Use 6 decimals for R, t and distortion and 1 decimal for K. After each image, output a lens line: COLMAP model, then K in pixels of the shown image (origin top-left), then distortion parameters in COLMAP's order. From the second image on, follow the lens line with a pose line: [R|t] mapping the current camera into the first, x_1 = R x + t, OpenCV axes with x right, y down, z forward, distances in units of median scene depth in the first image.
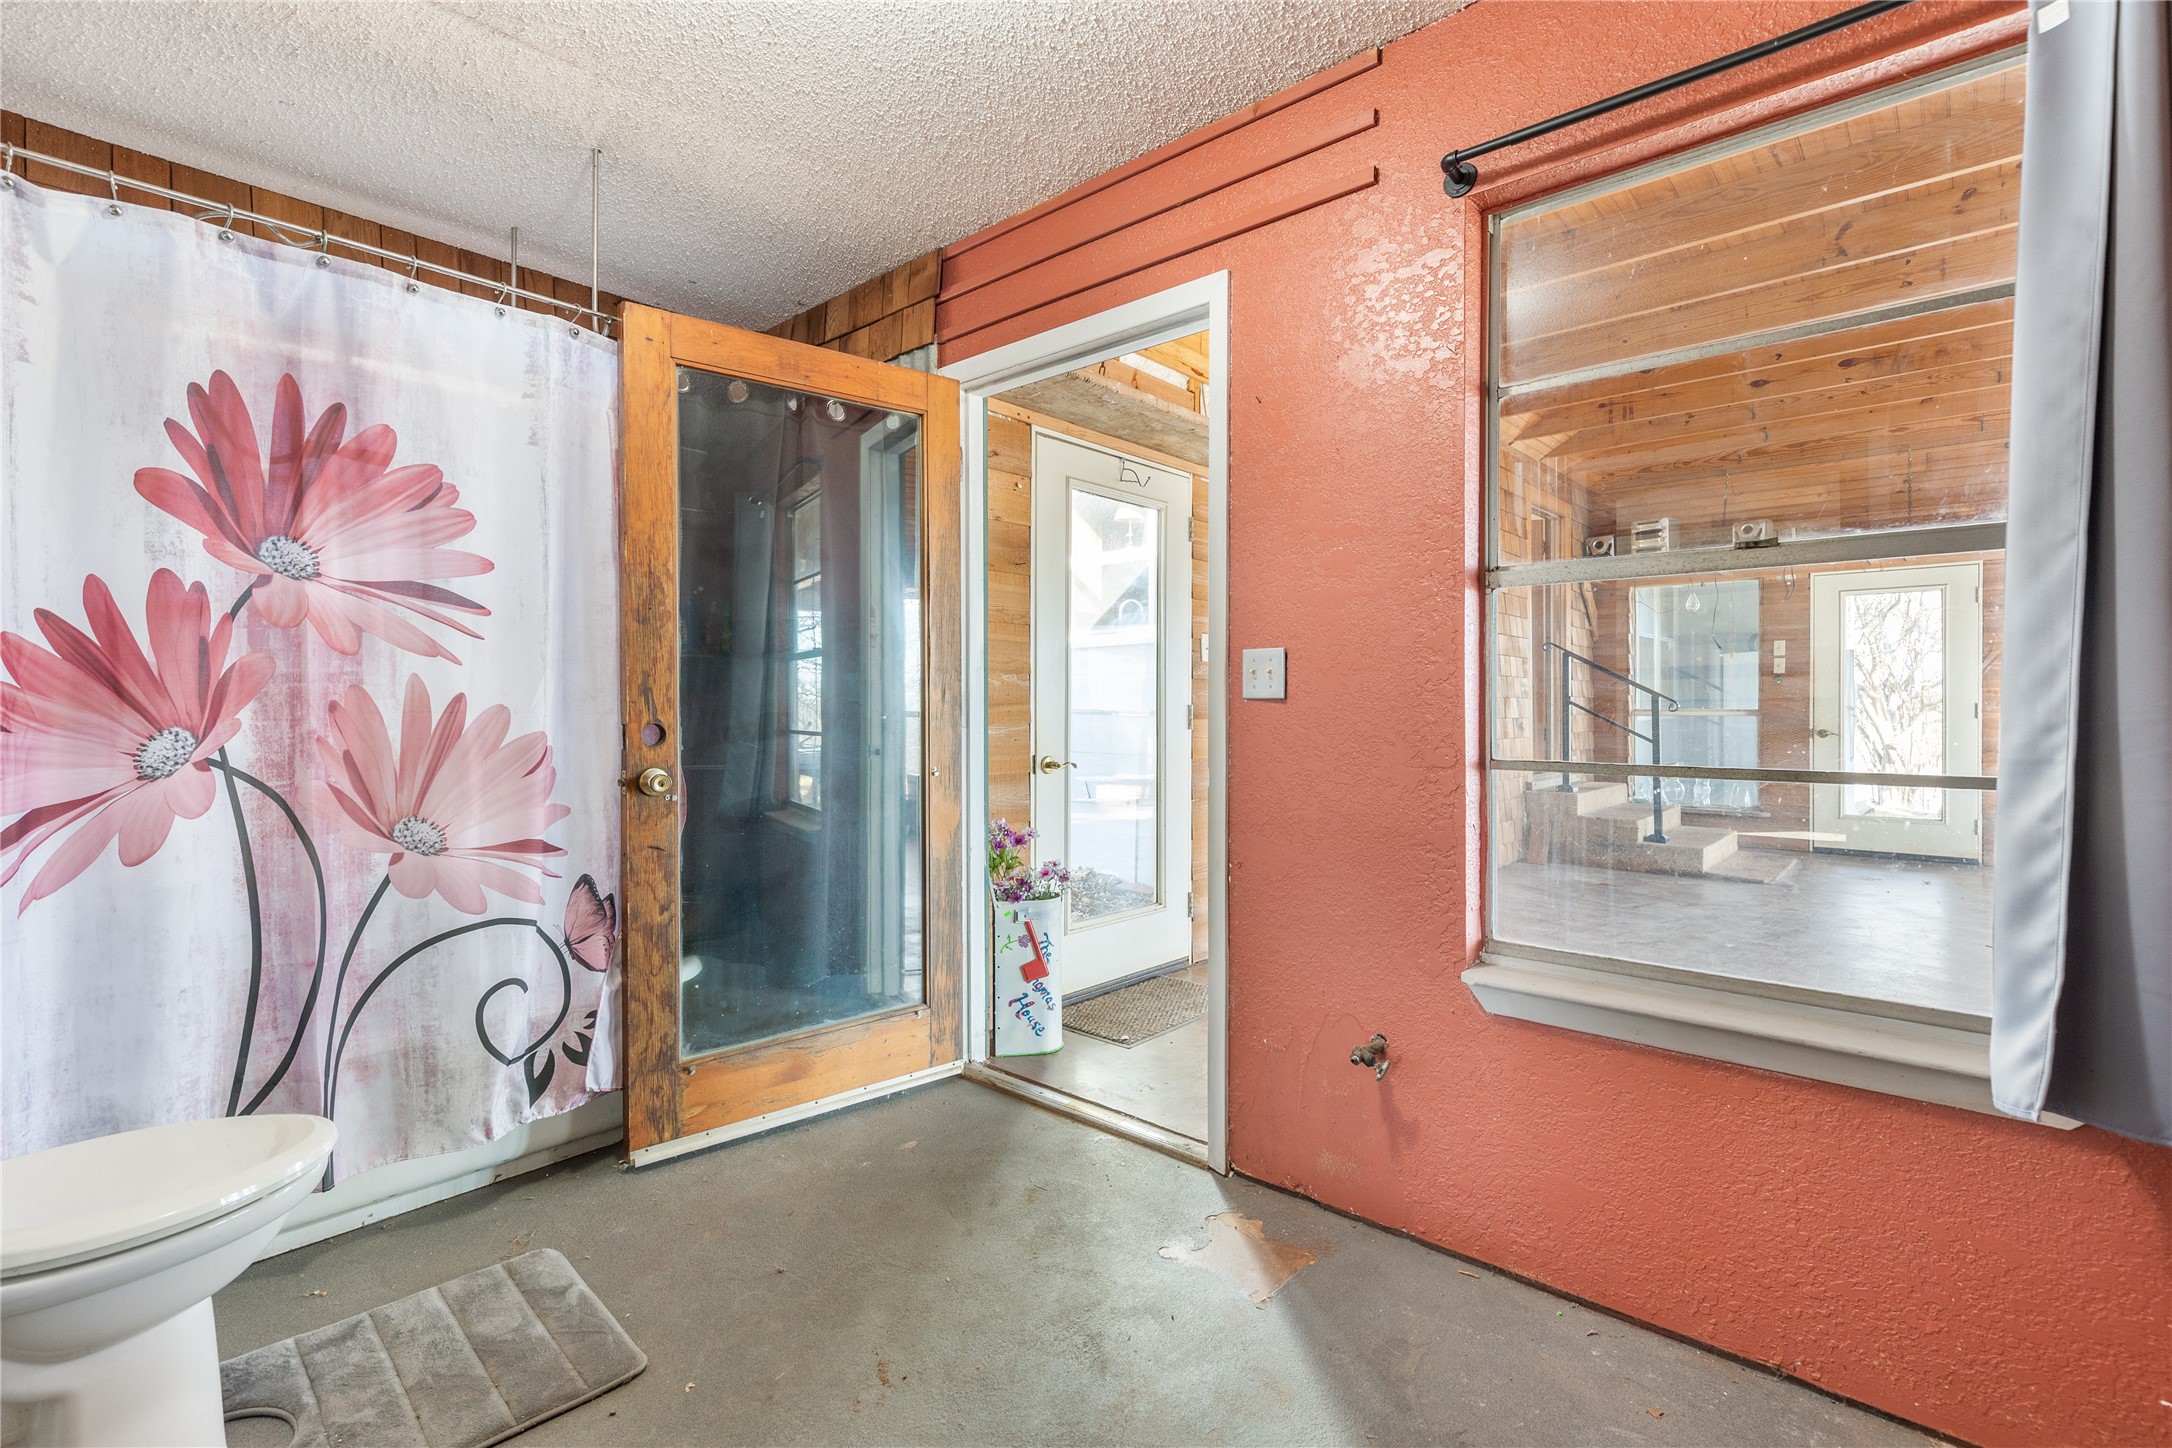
lens RADIAL K [[985.7, 0, 1083.9], [0, 985.7, 713.1], [0, 0, 1]] dist [0.004336, -0.000817]
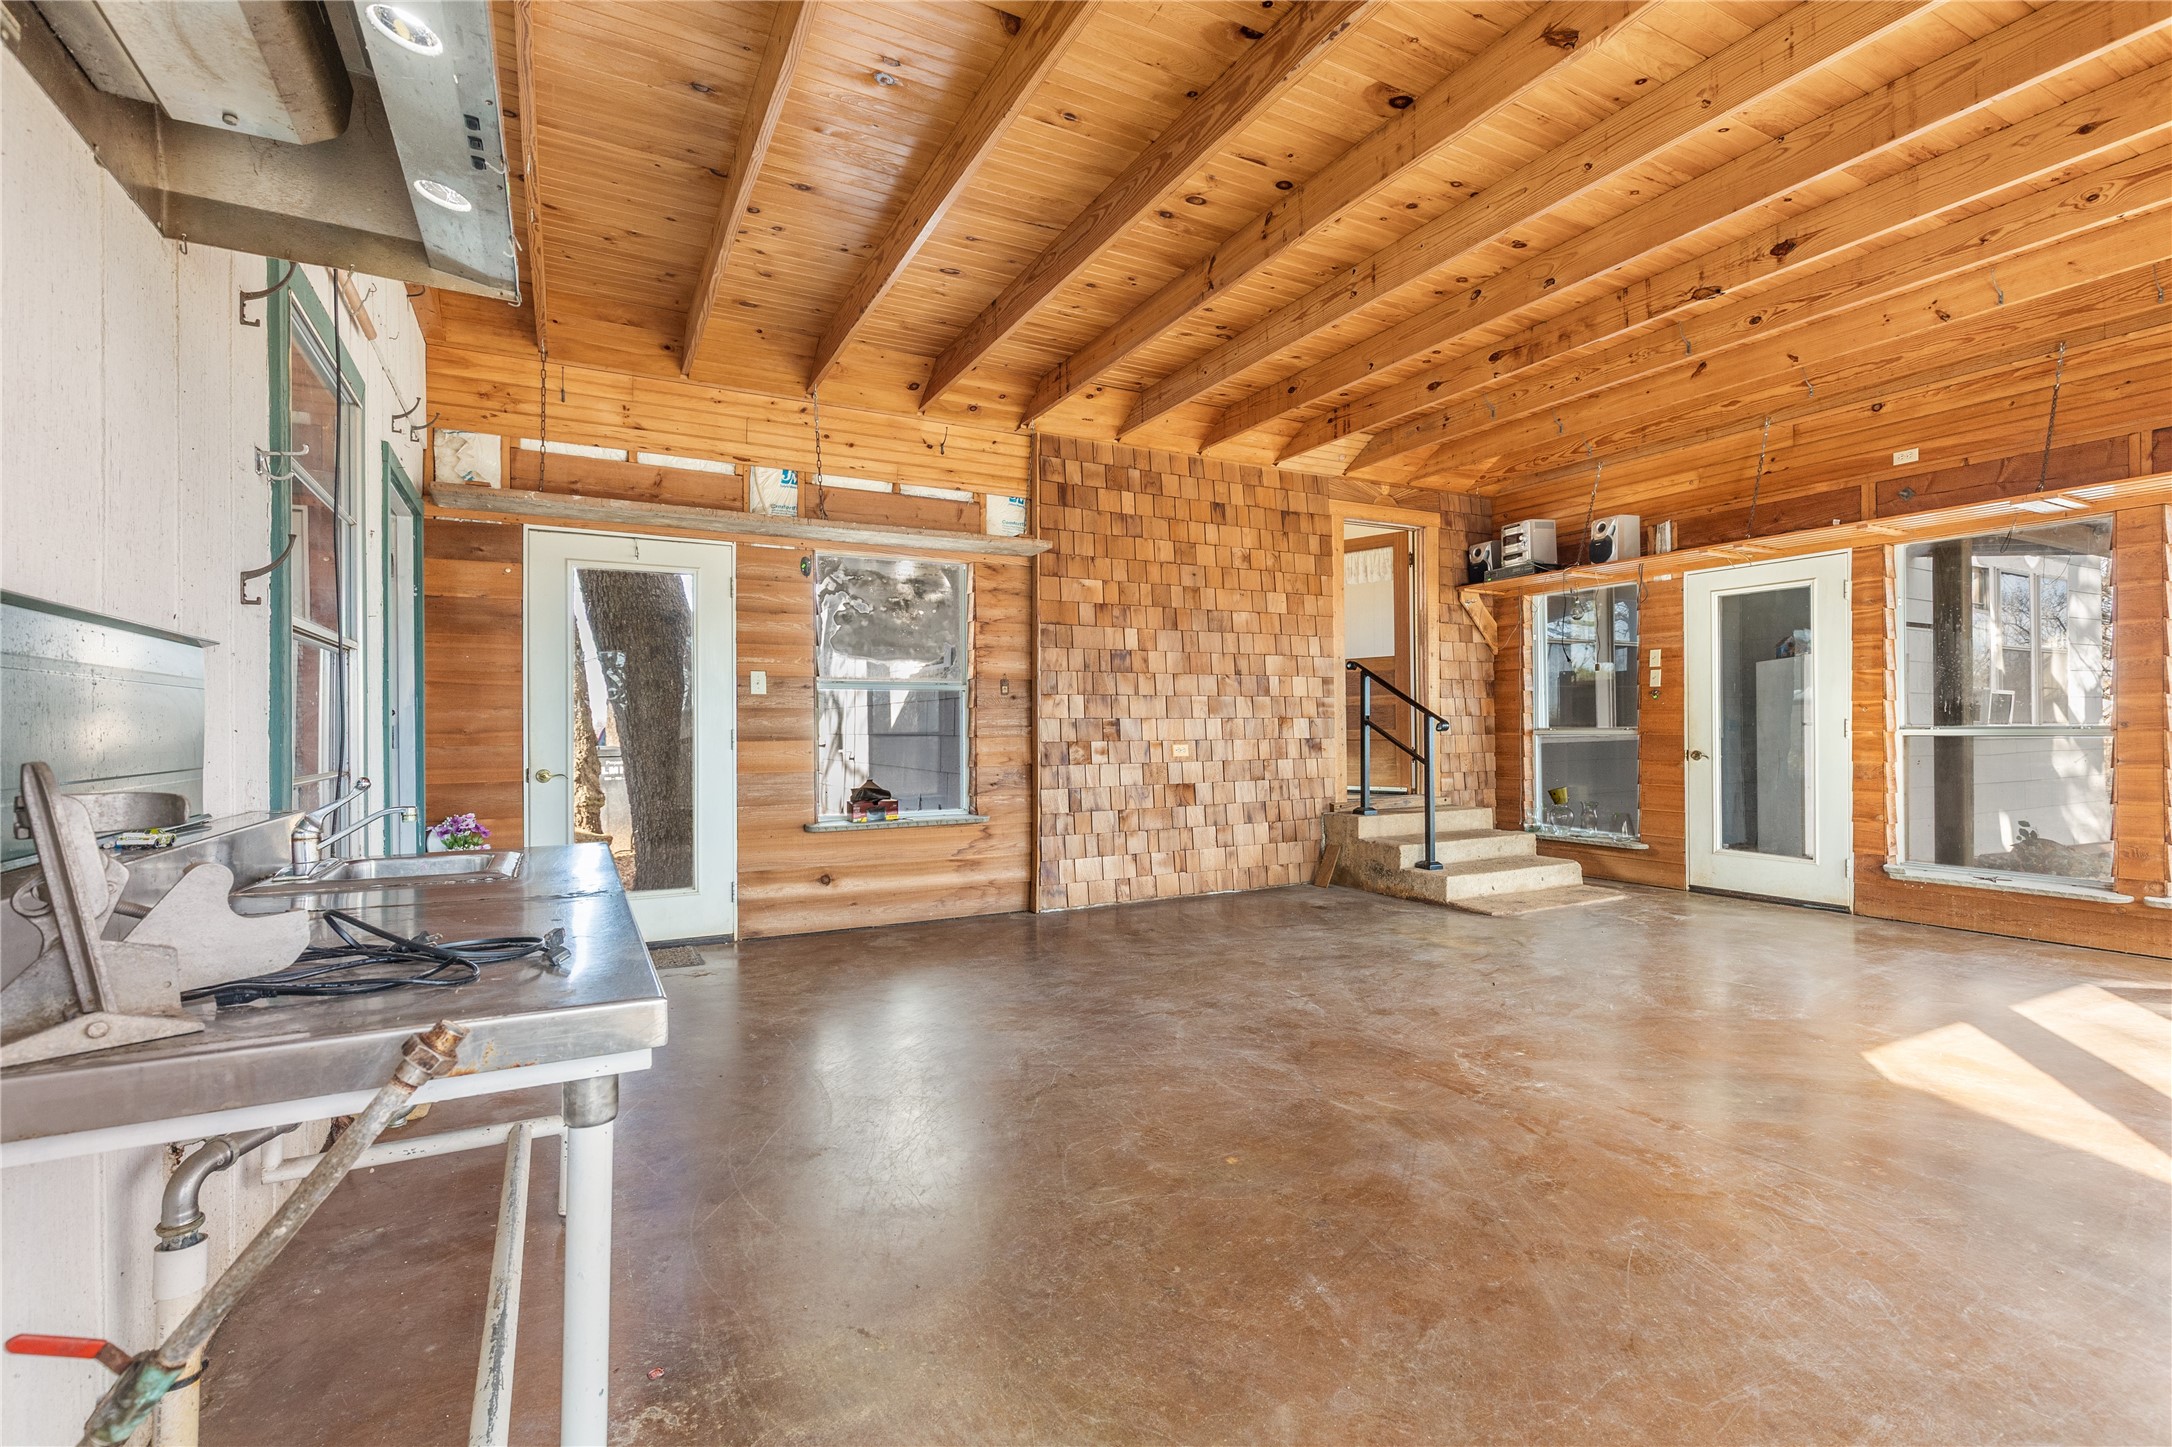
lens RADIAL K [[985.7, 0, 1088.4], [0, 985.7, 727.6], [0, 0, 1]] dist [0.004336, -0.000817]
pose [[0.939034, -0.006676, -0.343760, 0.592115], [0.004476, 0.999964, -0.007190, 0.000095], [0.343796, 0.005213, 0.939030, -0.002509]]
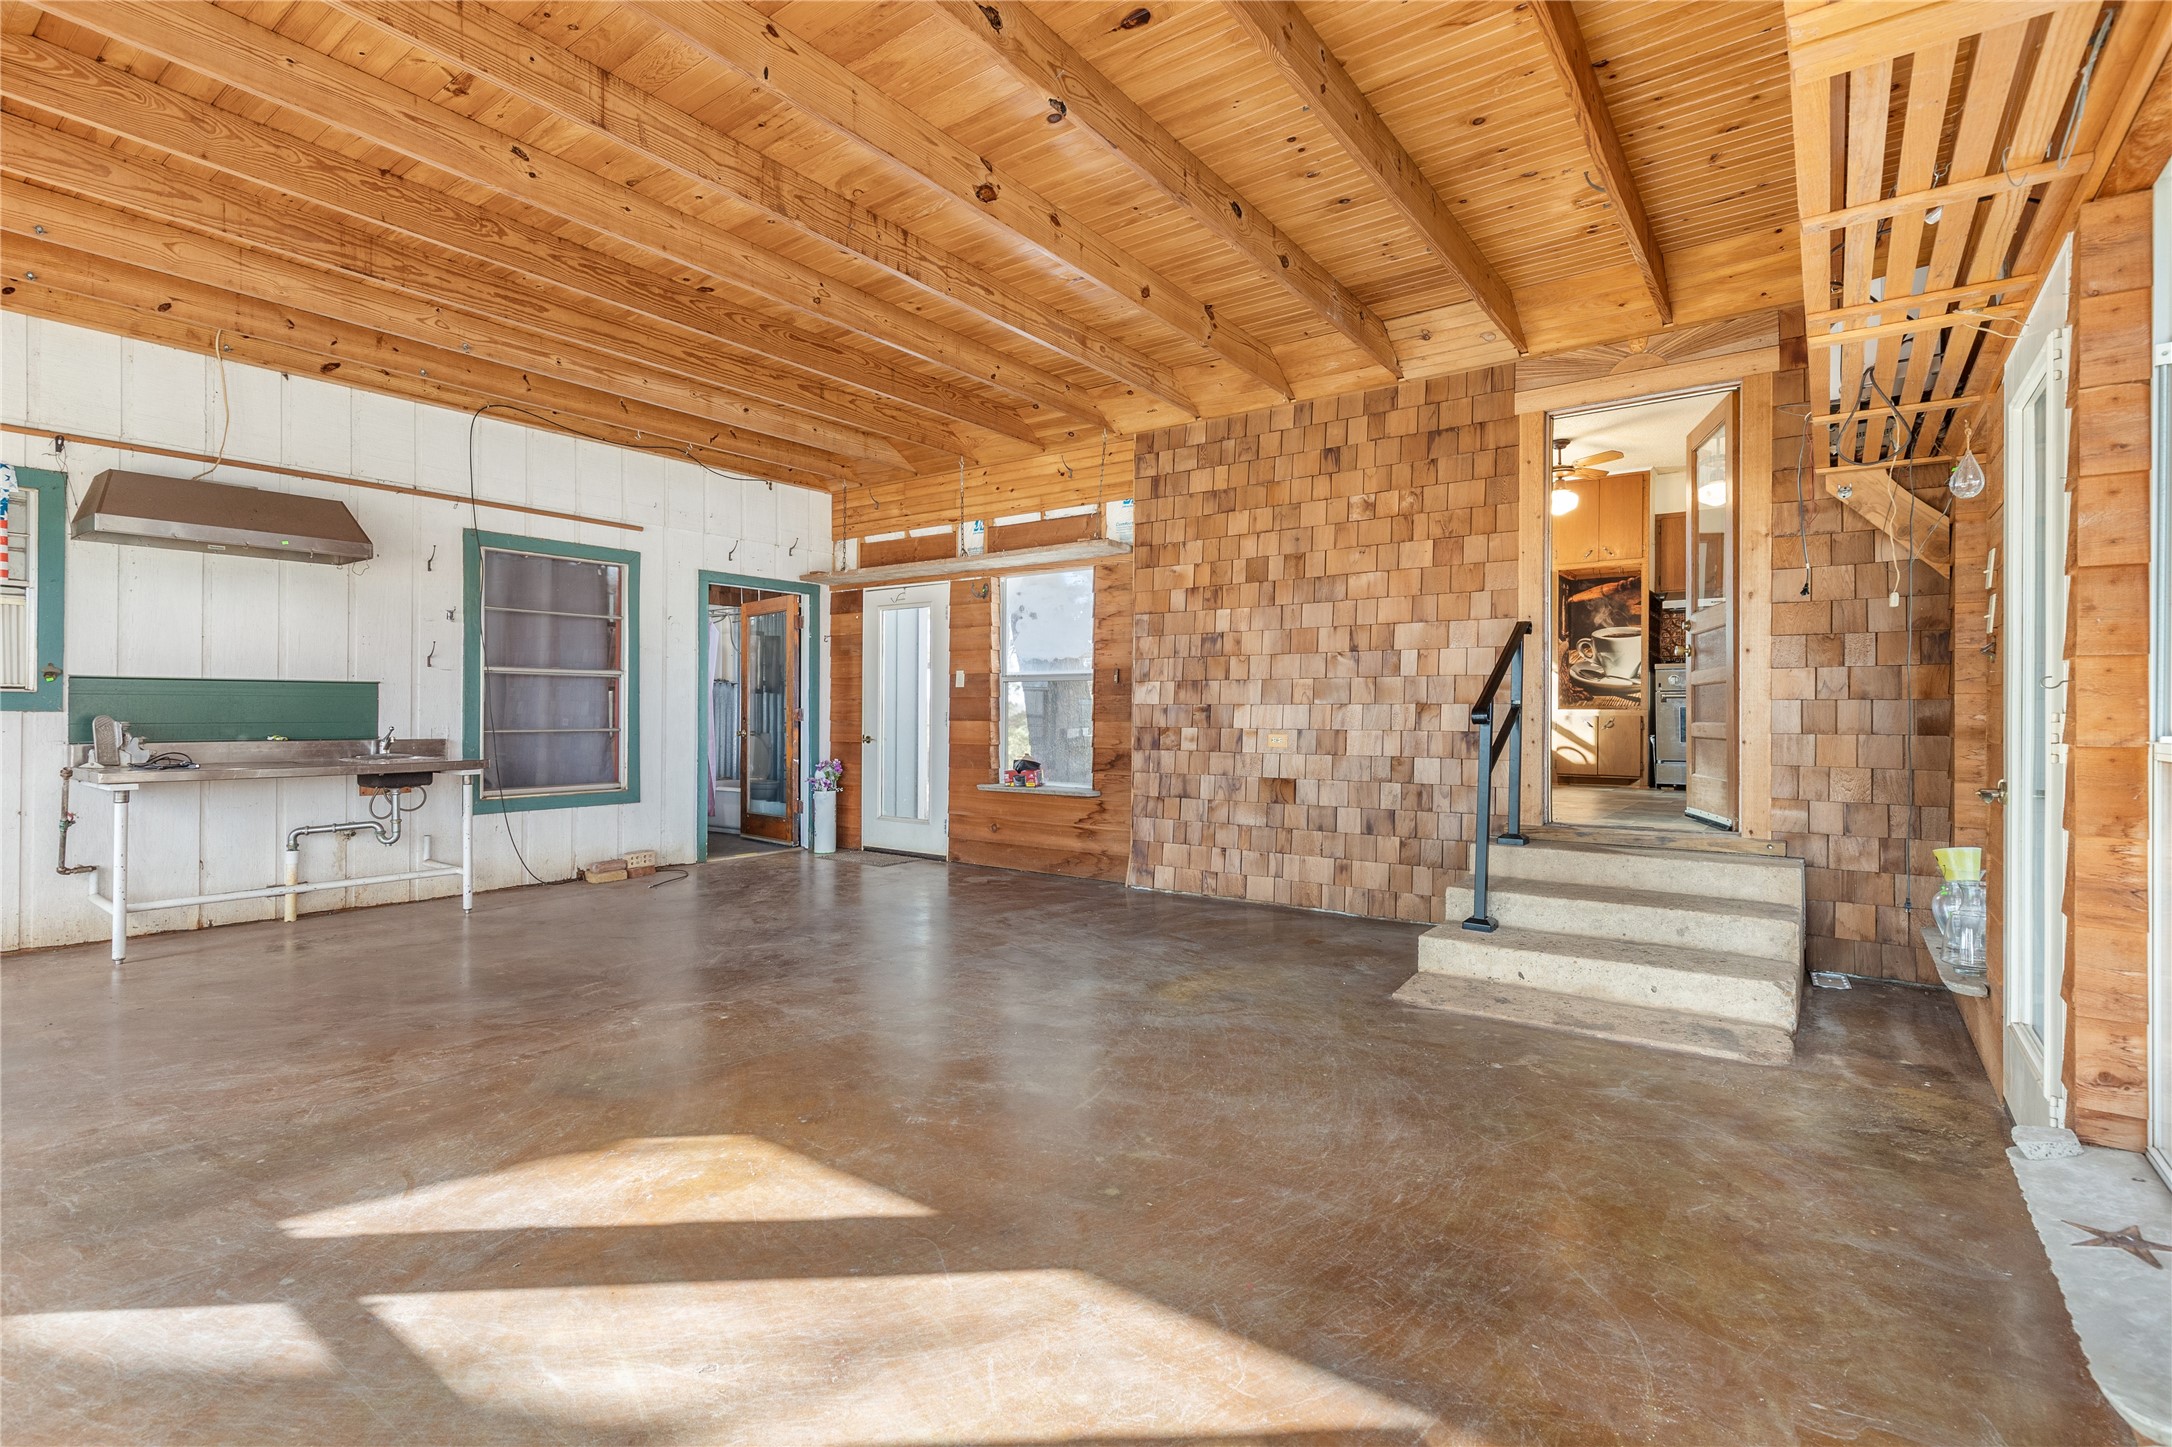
lens RADIAL K [[985.7, 0, 1090.0], [0, 985.7, 711.3], [0, 0, 1]] dist [0.004336, -0.000817]
pose [[0.103089, -0.001861, -0.994670, 1.173104], [-0.011482, 0.999929, -0.003061, -0.004961], [0.994606, 0.011737, 0.103061, 0.674794]]
